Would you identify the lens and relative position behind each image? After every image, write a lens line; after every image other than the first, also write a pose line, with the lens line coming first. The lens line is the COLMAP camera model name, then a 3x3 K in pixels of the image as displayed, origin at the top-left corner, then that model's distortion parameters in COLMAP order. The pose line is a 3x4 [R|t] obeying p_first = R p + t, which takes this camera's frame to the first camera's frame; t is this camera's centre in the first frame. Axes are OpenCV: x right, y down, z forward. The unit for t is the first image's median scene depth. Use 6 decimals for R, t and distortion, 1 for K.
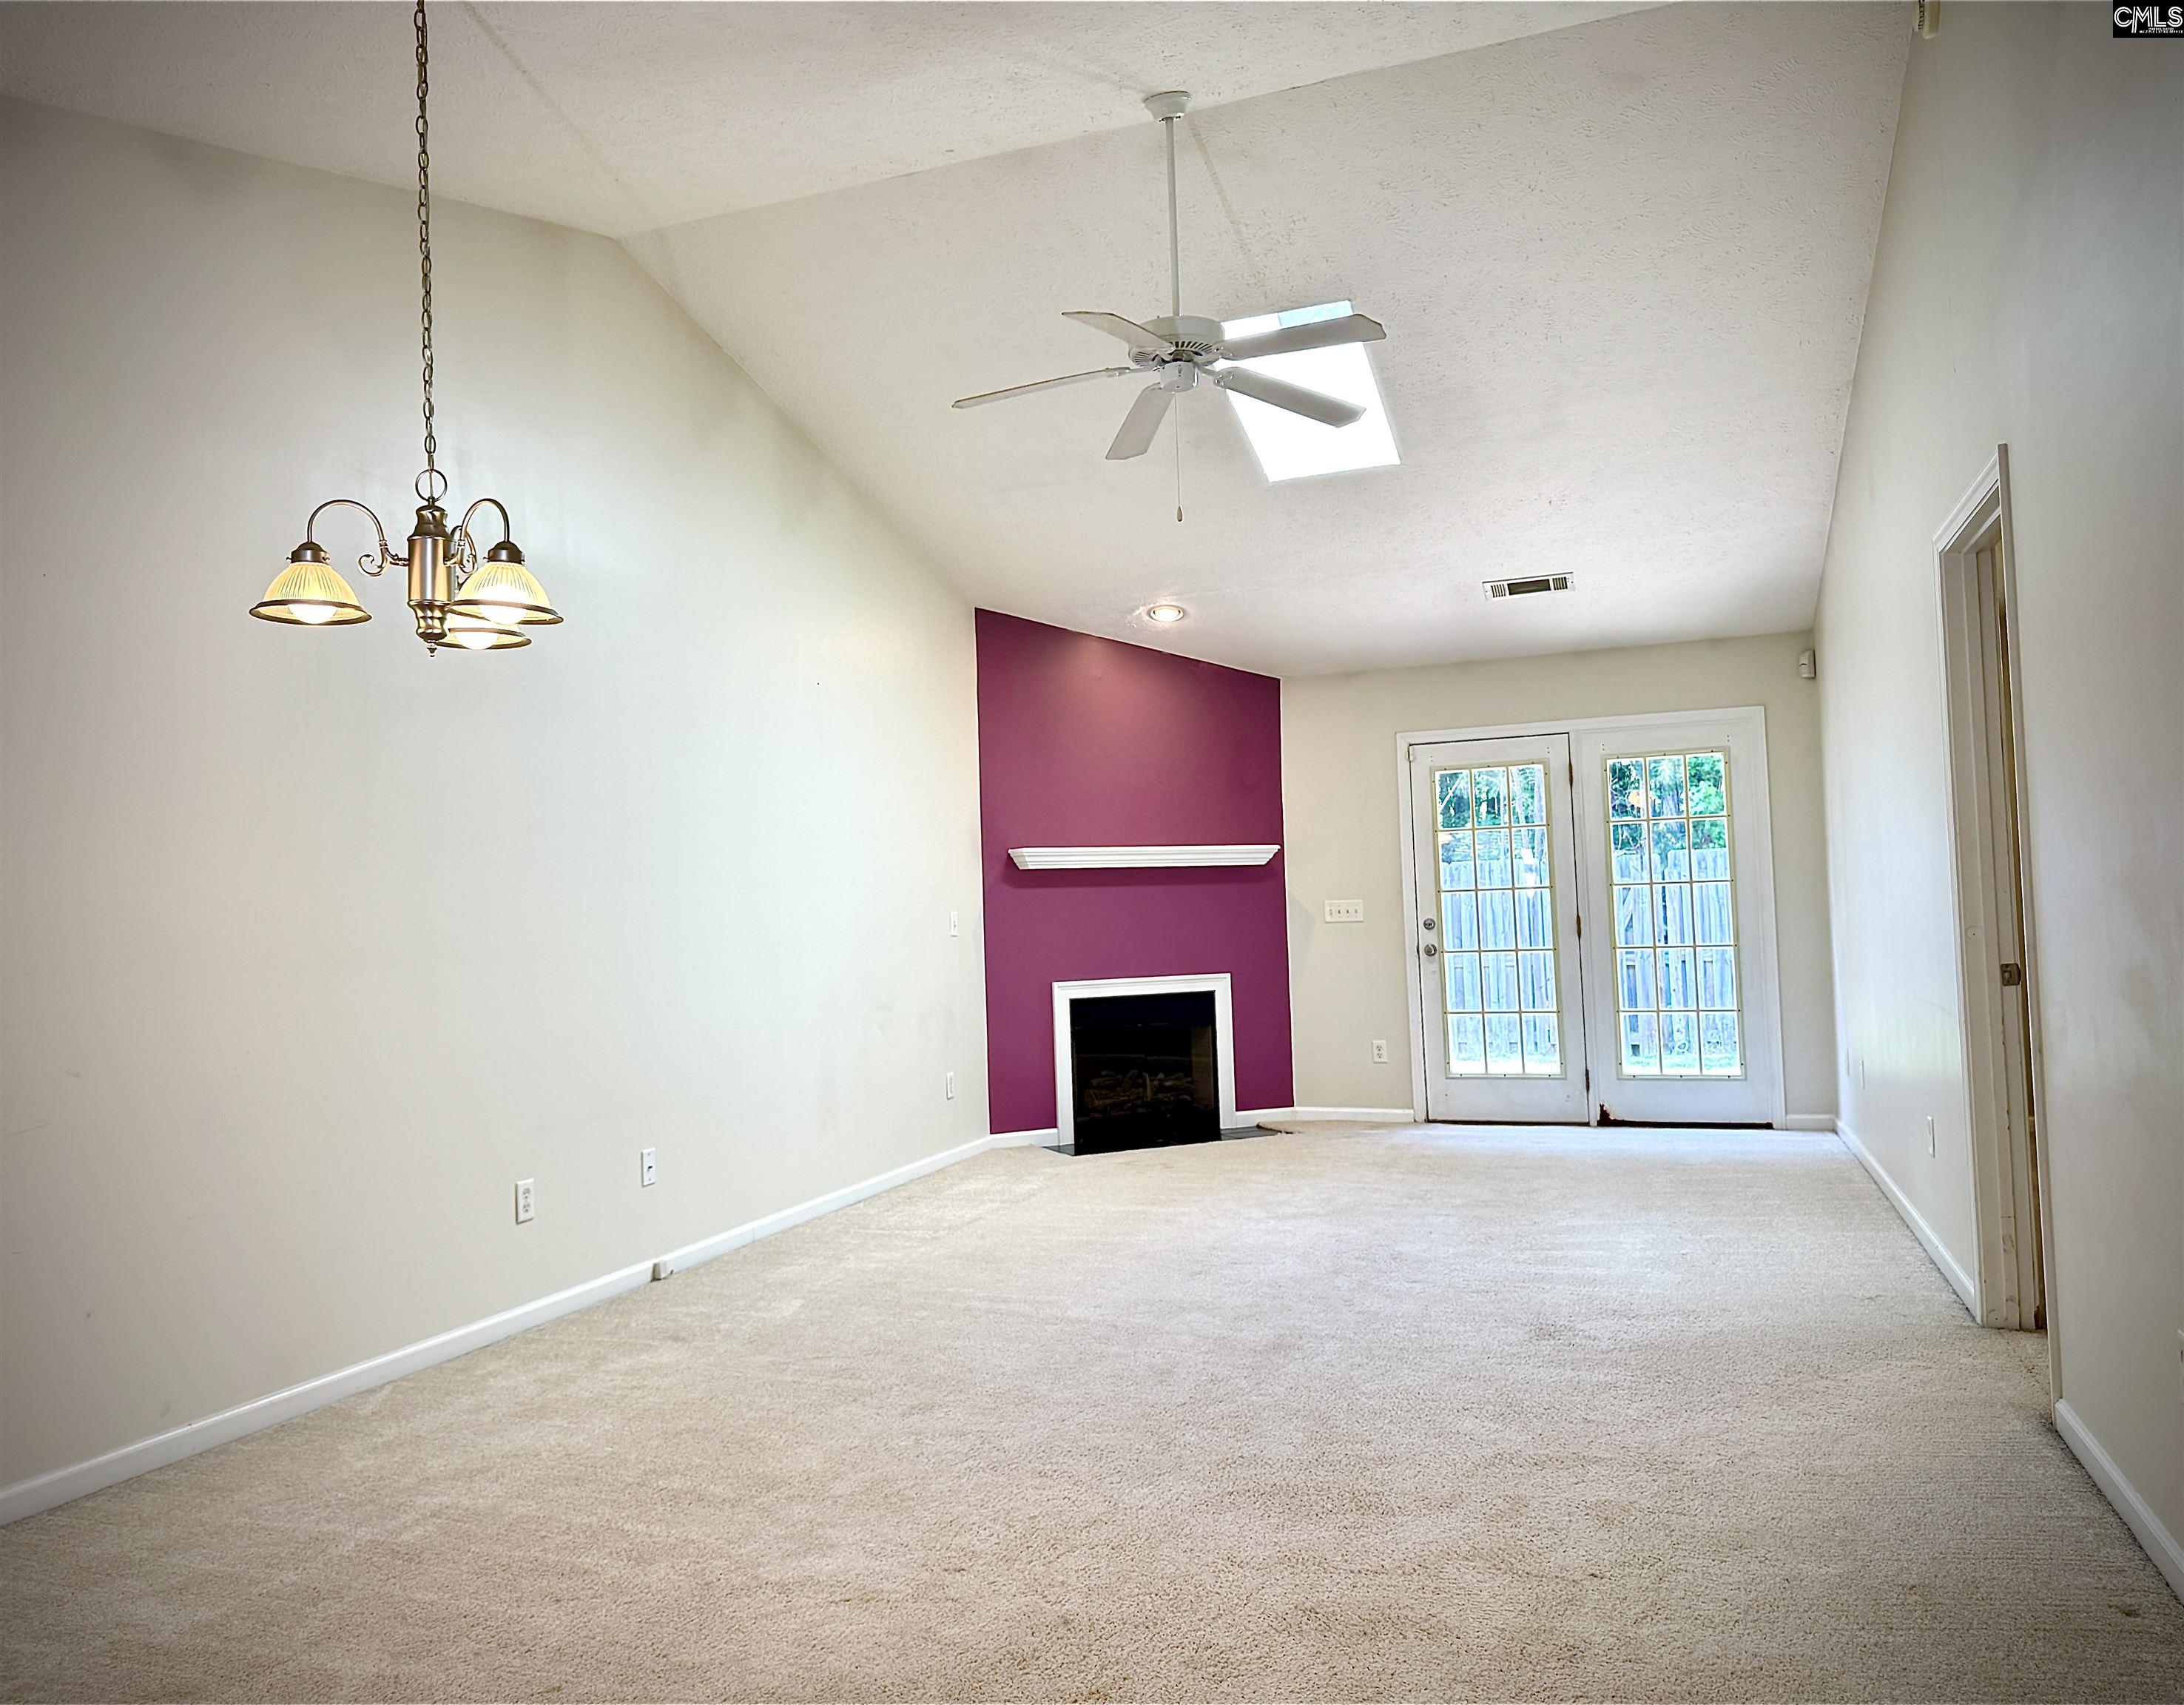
lens RADIAL K [[1619.9, 0, 1035.8], [0, 1619.9, 871.5], [0, 0, 1]] dist [0.074939, -0.004414]
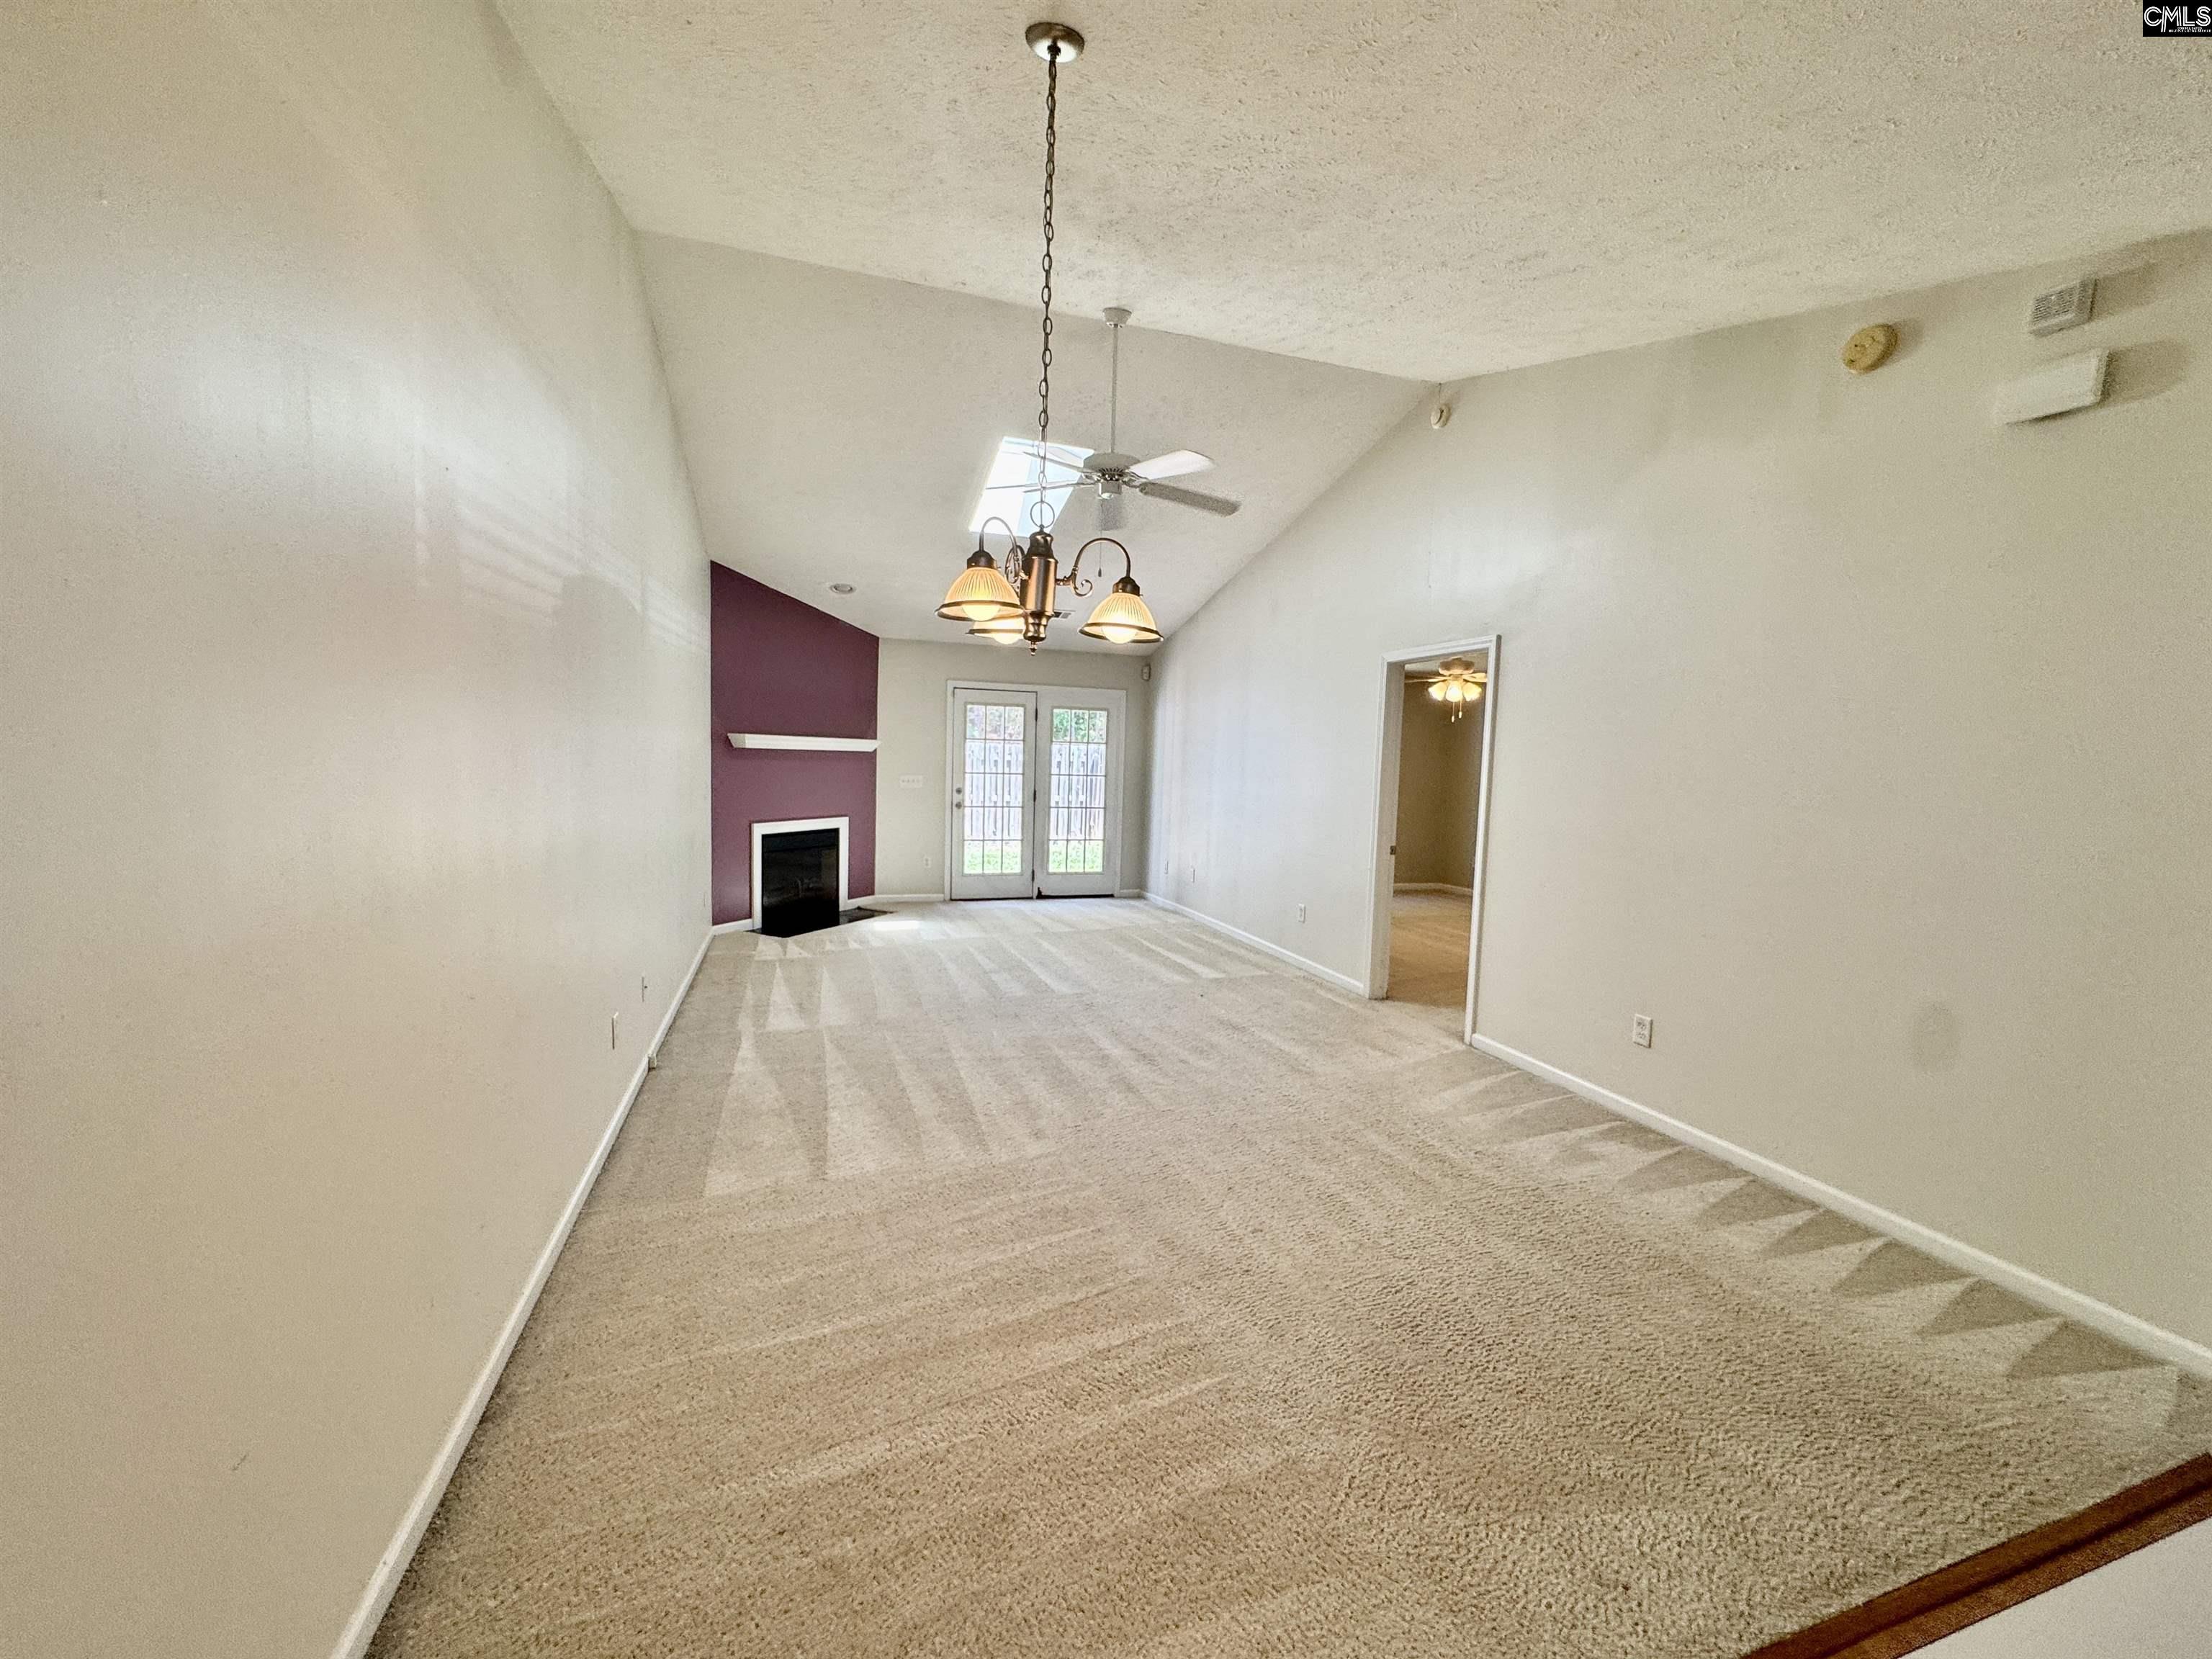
lens RADIAL K [[891.1, 0, 1107.4], [0, 891.1, 833.4], [0, 0, 1]] dist [0.000619, -0.000440]
pose [[0.765984, 0.001202, 0.642858, -0.267308], [-0.076642, 0.993037, 0.089465, -0.021916], [-0.638274, -0.117799, 0.760743, 0.153405]]
